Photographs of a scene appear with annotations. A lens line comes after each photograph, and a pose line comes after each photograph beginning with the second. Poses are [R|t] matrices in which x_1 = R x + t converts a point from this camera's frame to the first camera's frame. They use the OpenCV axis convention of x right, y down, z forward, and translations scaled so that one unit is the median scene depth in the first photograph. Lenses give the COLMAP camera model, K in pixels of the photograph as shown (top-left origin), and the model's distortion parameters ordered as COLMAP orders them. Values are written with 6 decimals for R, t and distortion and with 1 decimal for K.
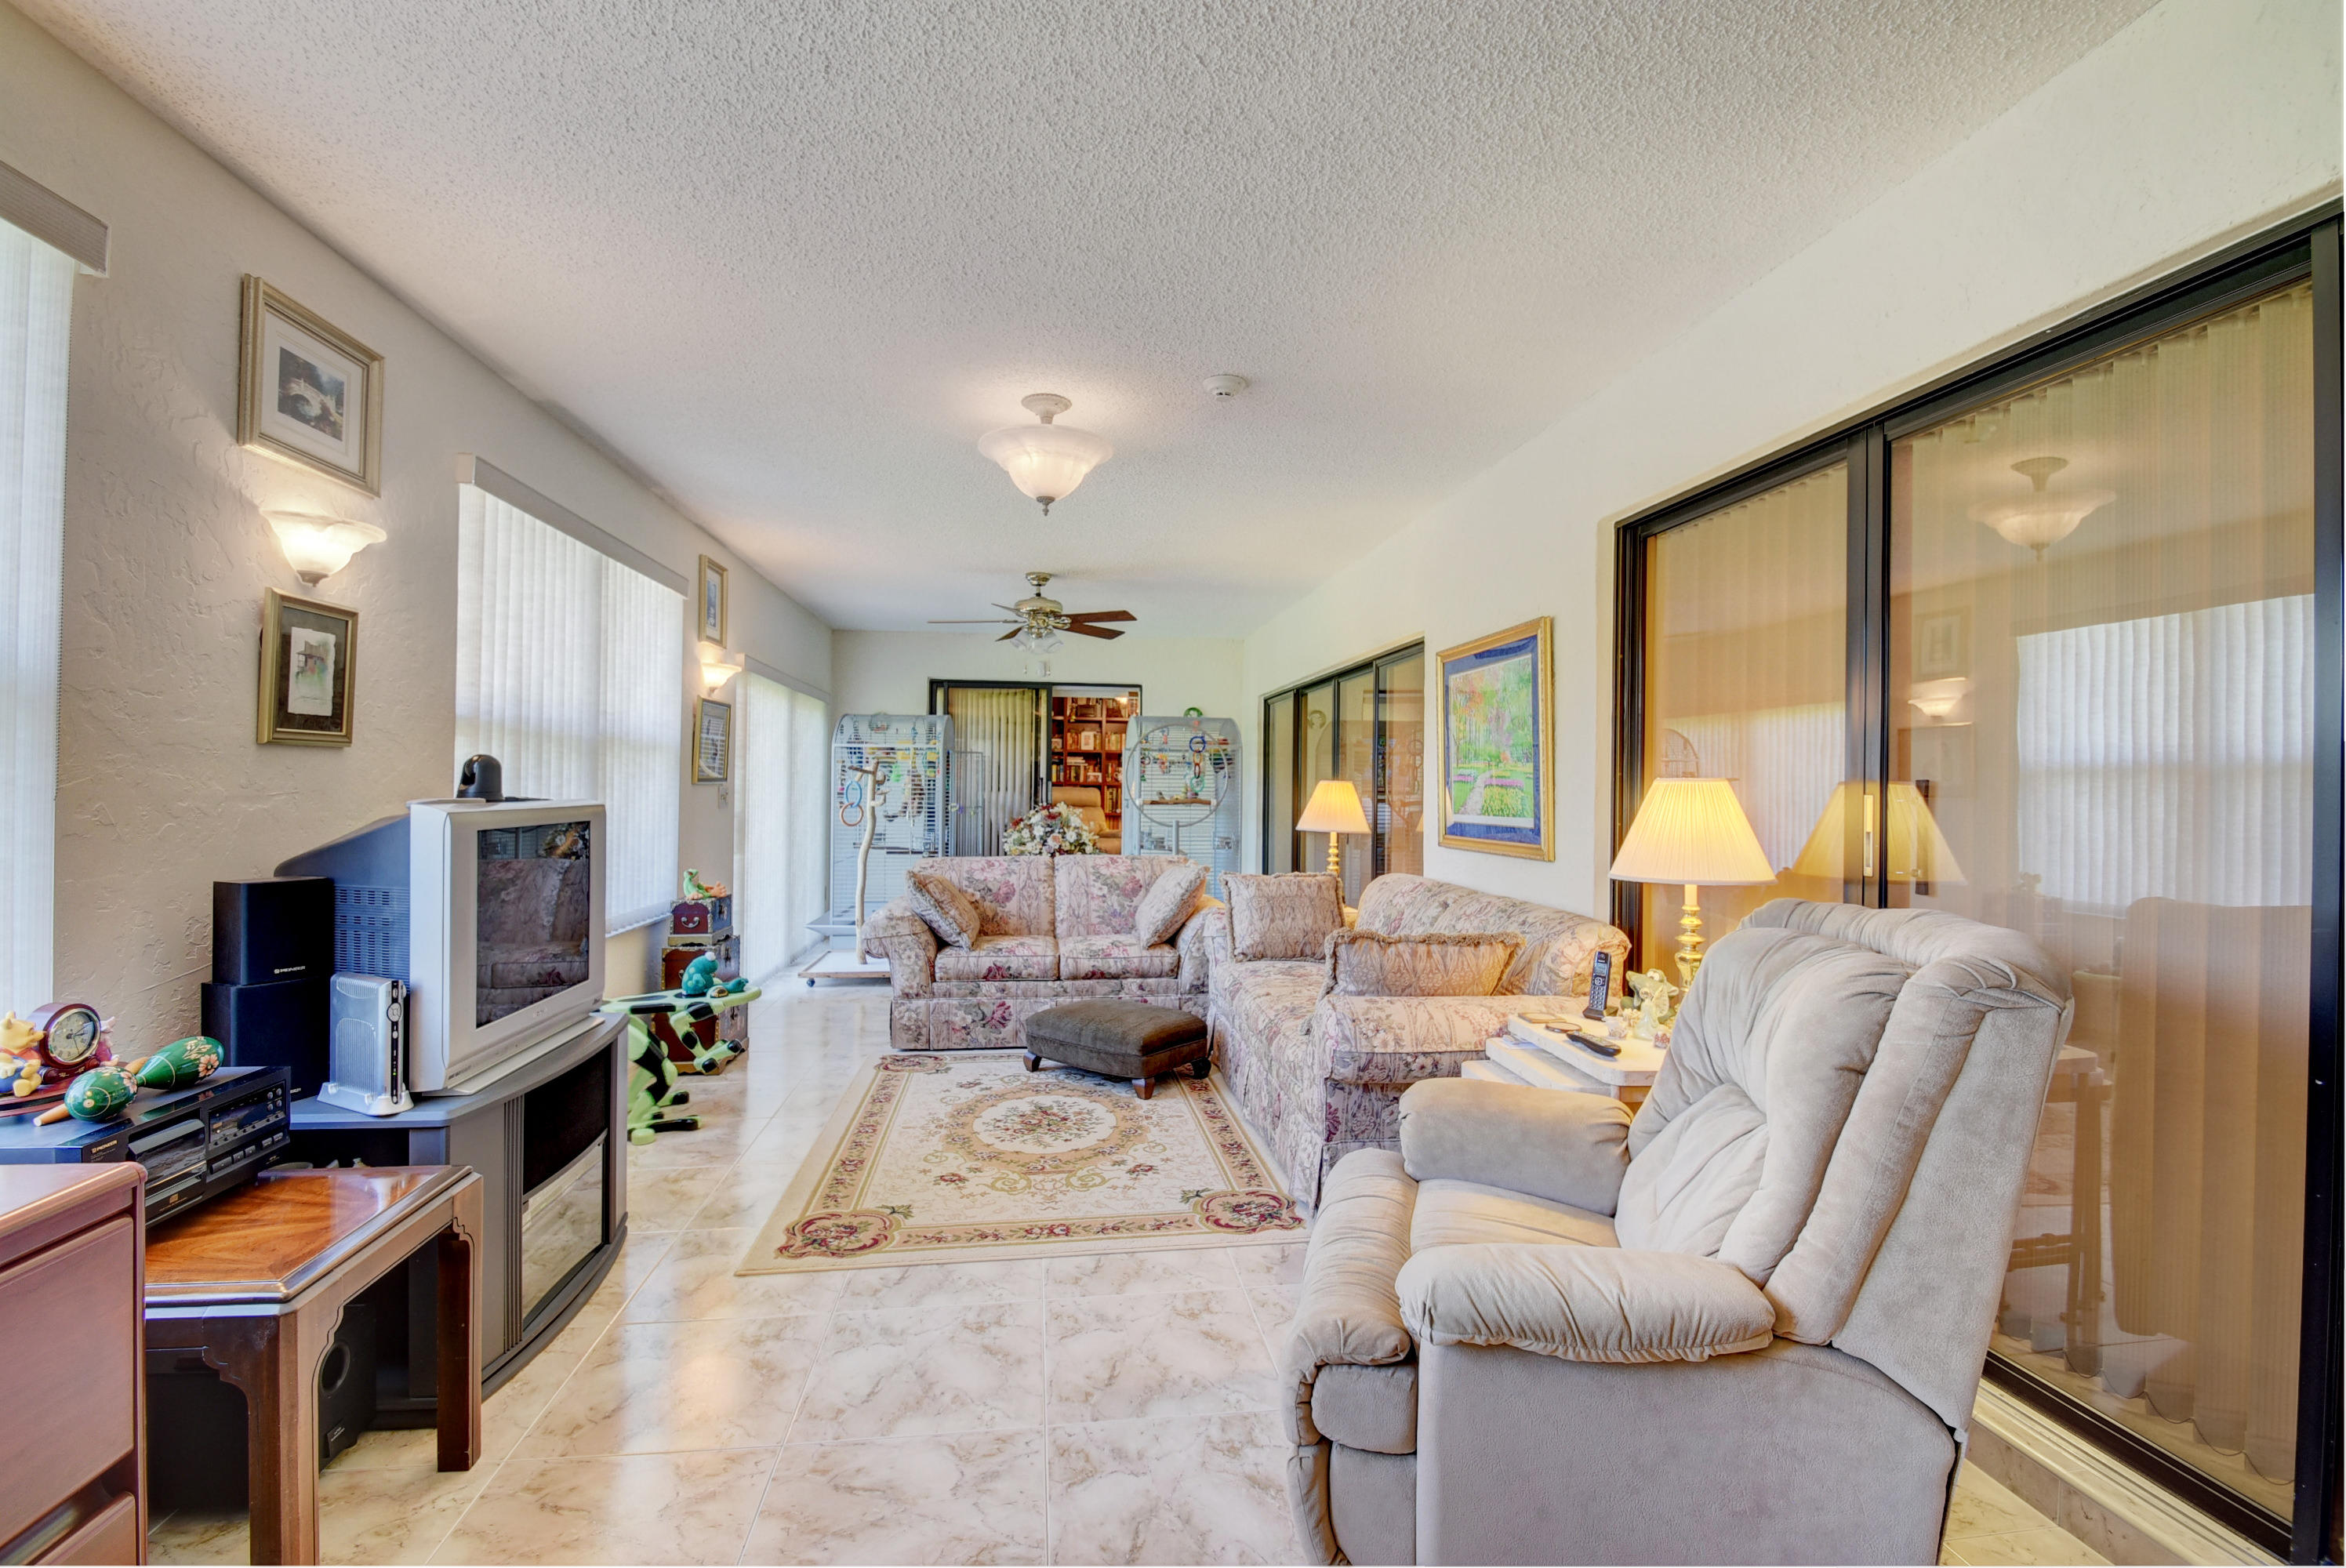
lens RADIAL K [[1025.7, 0, 1167.7], [0, 1025.7, 785.9], [0, 0, 1]] dist [0.000605, -0.010123]
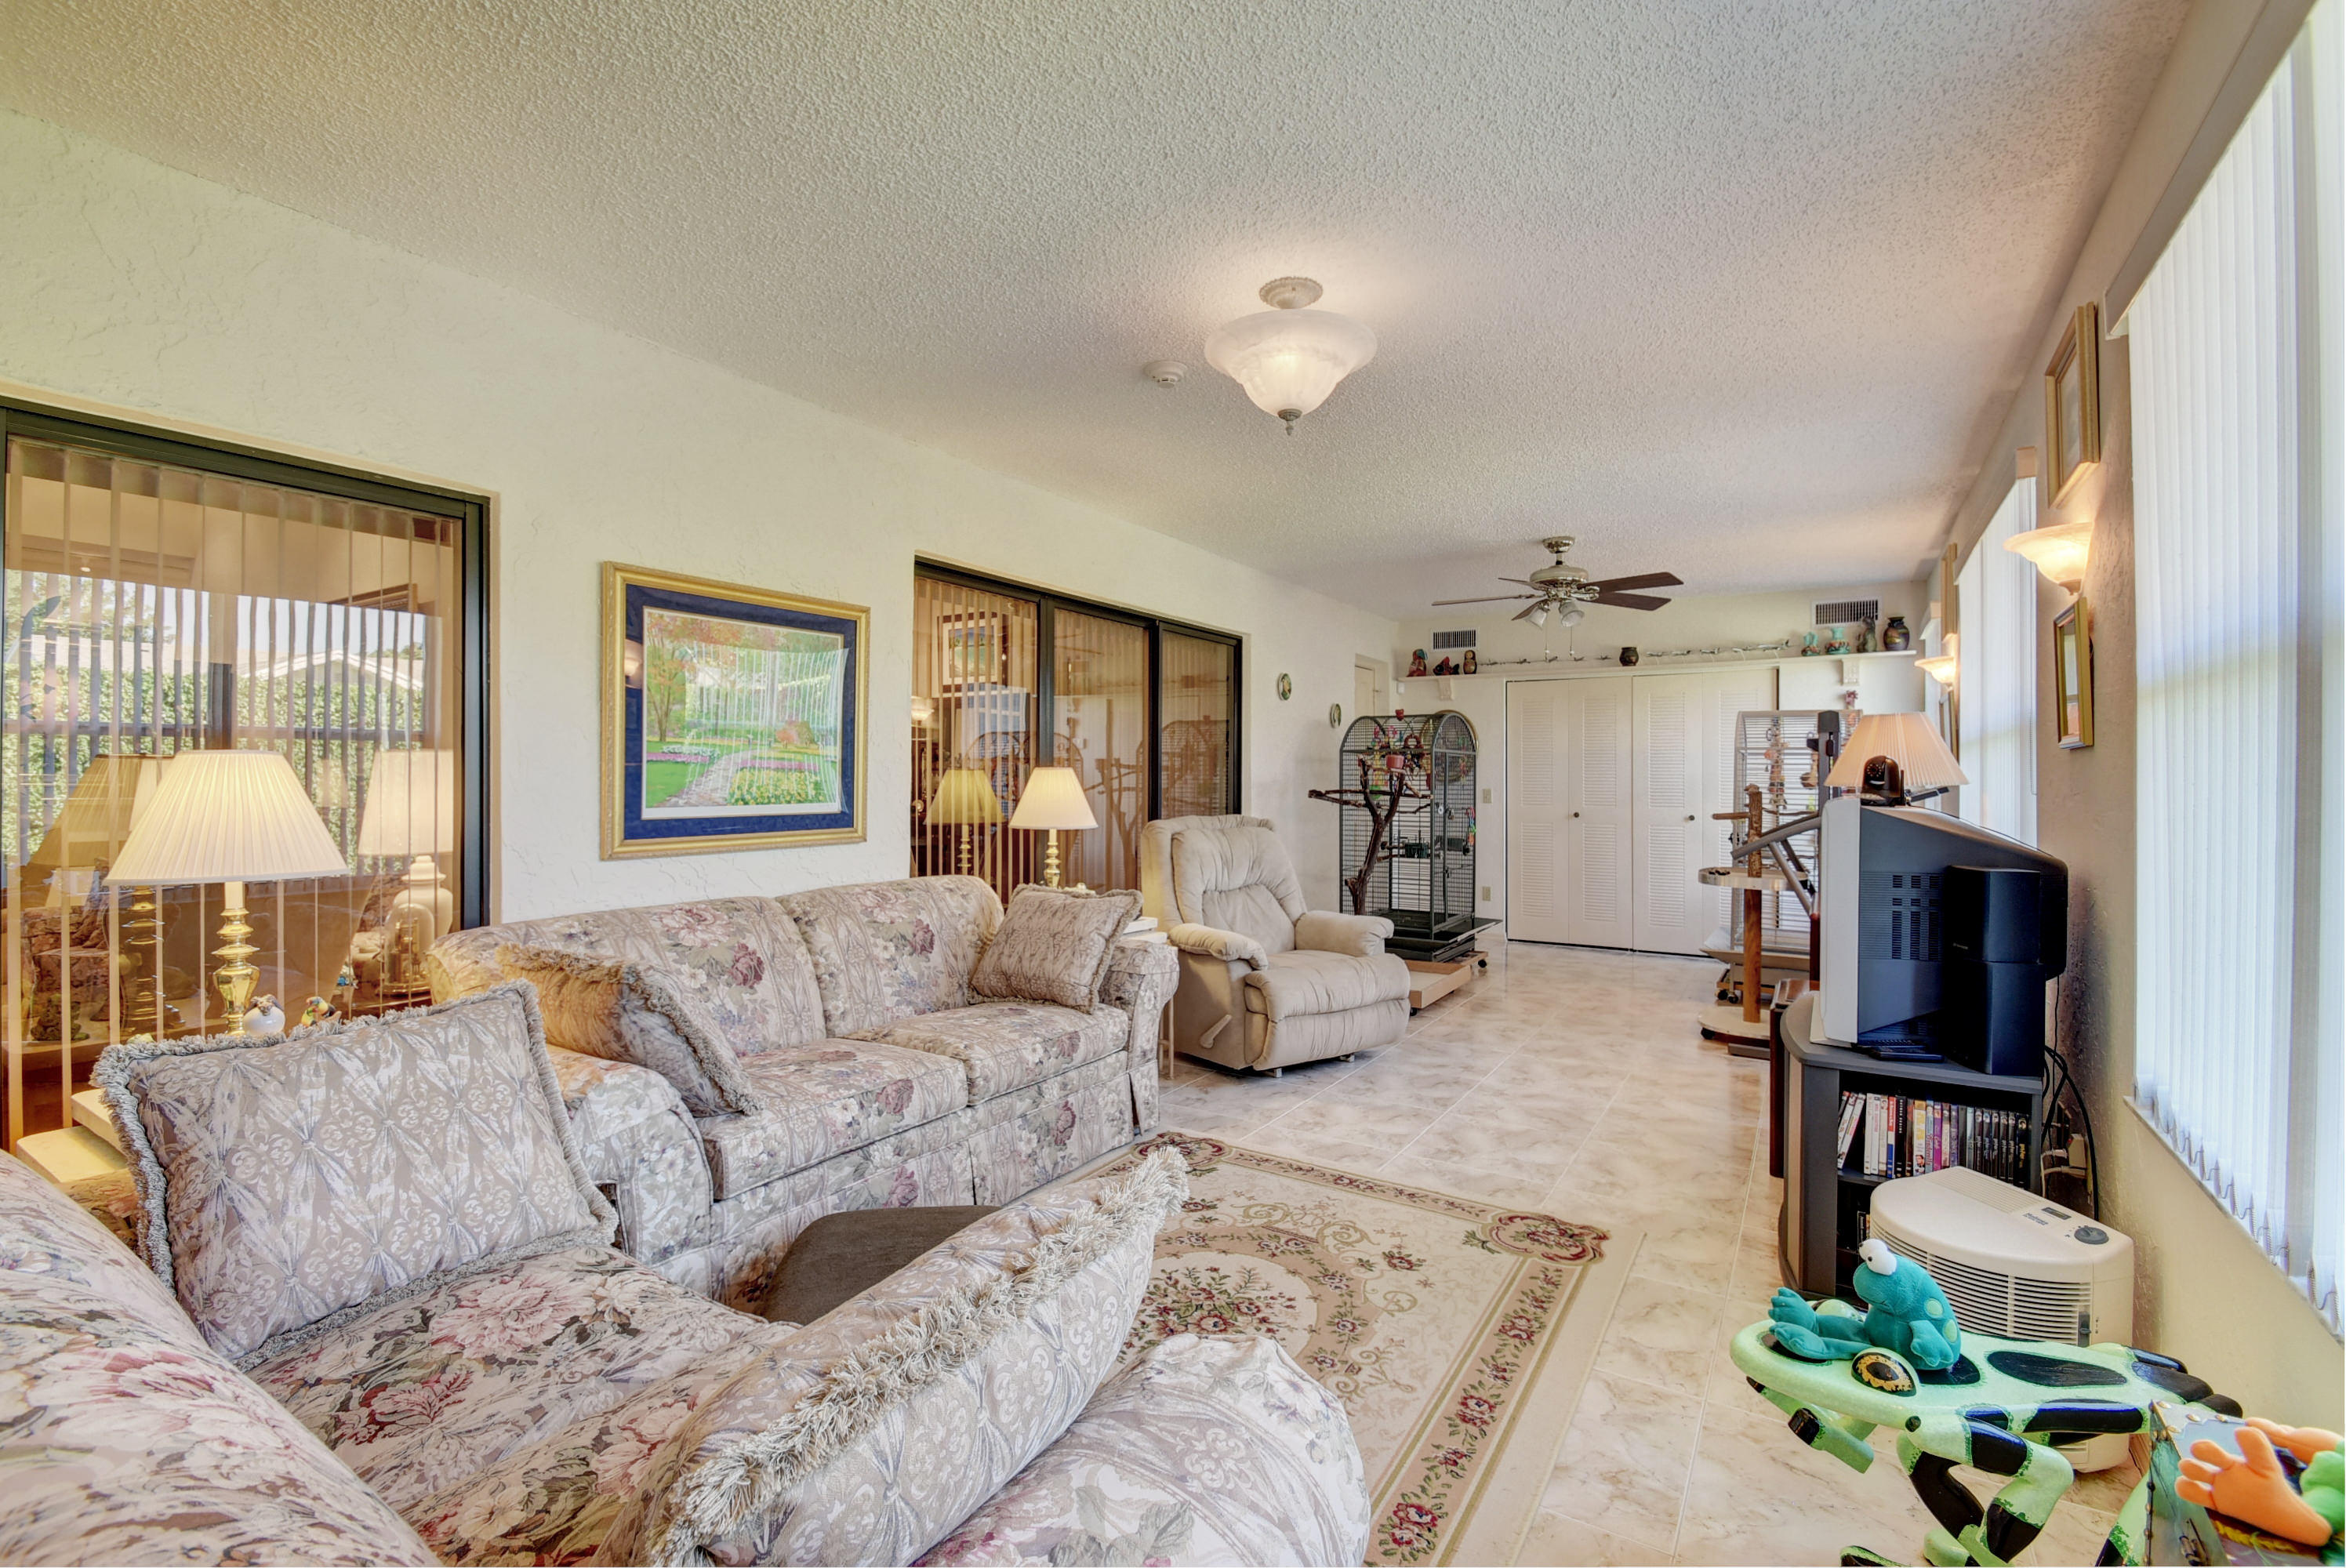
lens RADIAL K [[1025.7, 0, 1172.5], [0, 1025.7, 772.1], [0, 0, 1]] dist [0.000605, -0.010123]
pose [[-0.767236, -0.007887, 0.641317, -0.636978], [-0.008926, 0.999959, 0.001618, -0.002584], [-0.641303, -0.004483, -0.767275, 1.880961]]
